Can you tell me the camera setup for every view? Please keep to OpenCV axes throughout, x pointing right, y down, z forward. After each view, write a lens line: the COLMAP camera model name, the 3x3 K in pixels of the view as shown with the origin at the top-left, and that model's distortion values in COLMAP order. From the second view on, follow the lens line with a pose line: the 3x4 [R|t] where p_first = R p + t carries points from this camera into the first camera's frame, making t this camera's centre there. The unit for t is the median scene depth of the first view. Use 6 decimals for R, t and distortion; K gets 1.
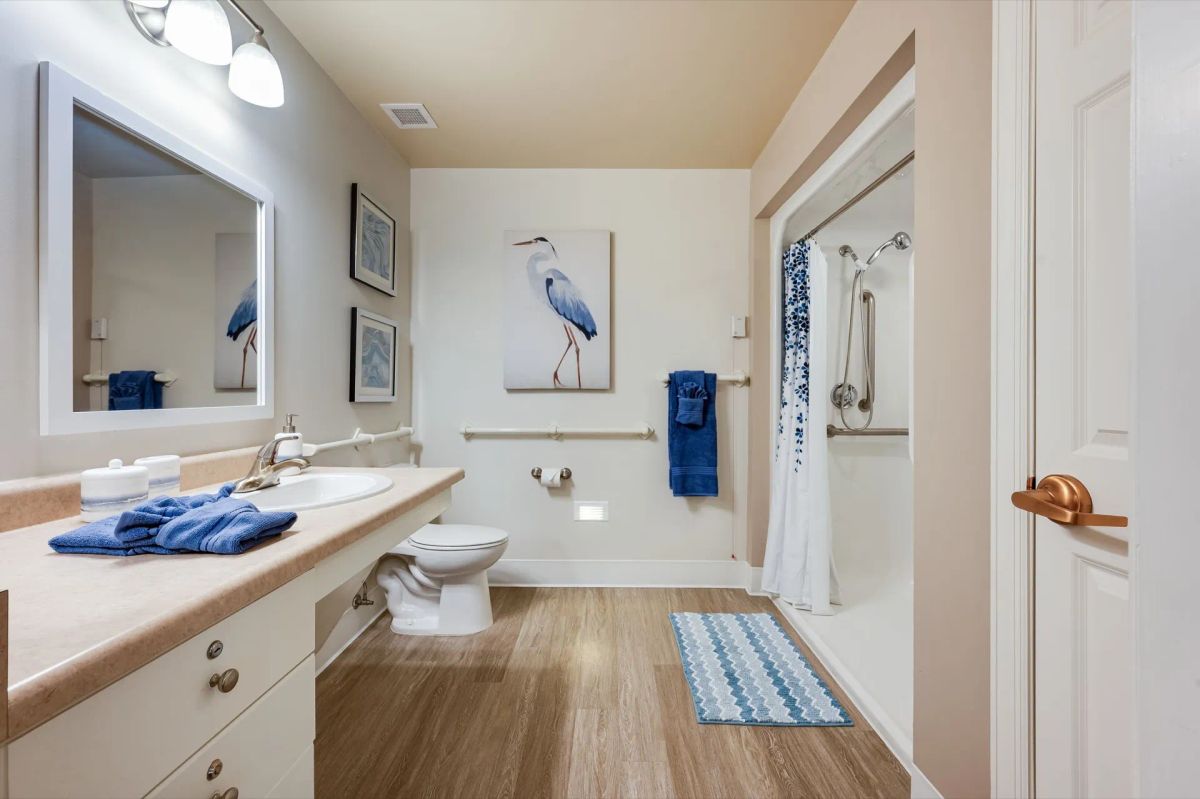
lens RADIAL K [[484.8, 0, 601.1], [0, 484.8, 394.9], [0, 0, 1]] dist [-0.002553, -0.000375]
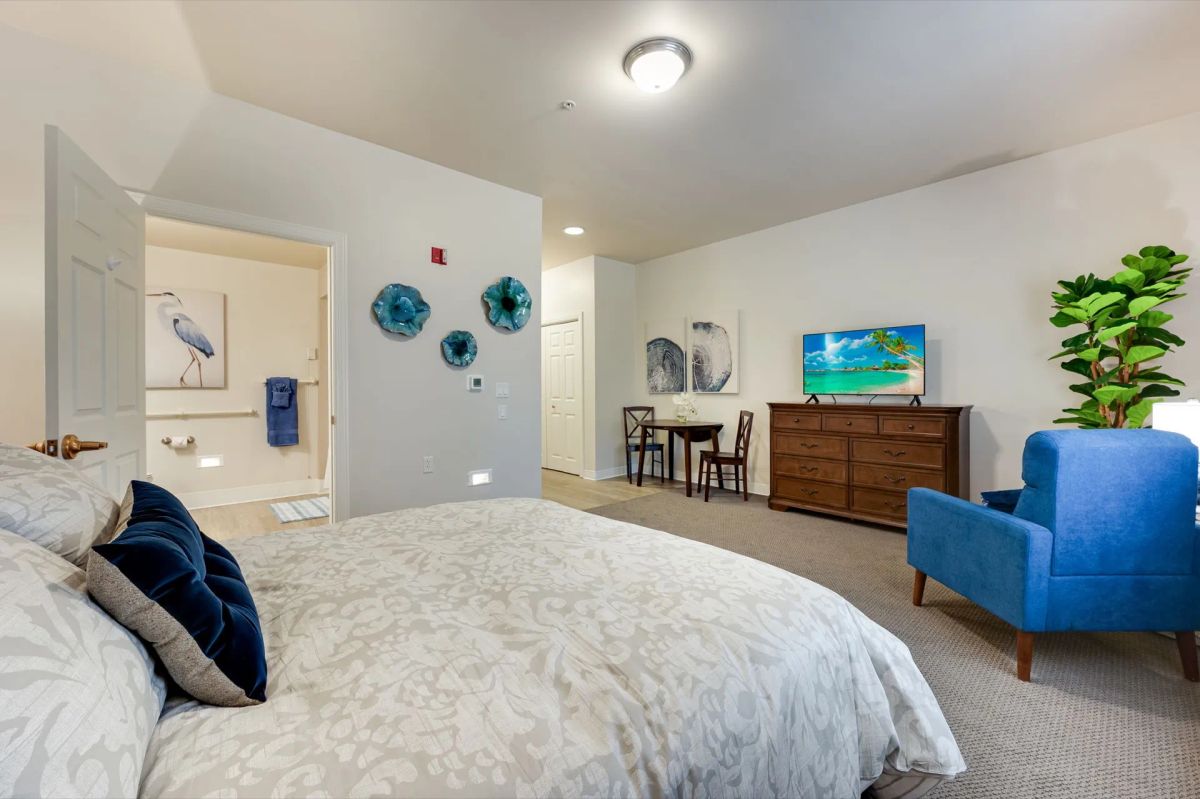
lens RADIAL K [[484.8, 0, 605.1], [0, 484.8, 389.6], [0, 0, 1]] dist [-0.002553, -0.000375]
pose [[0.741879, -0.008195, 0.670484, -0.128782], [0.009267, 0.999955, 0.001968, 0.004274], [-0.670470, 0.004753, 0.741921, -1.141645]]
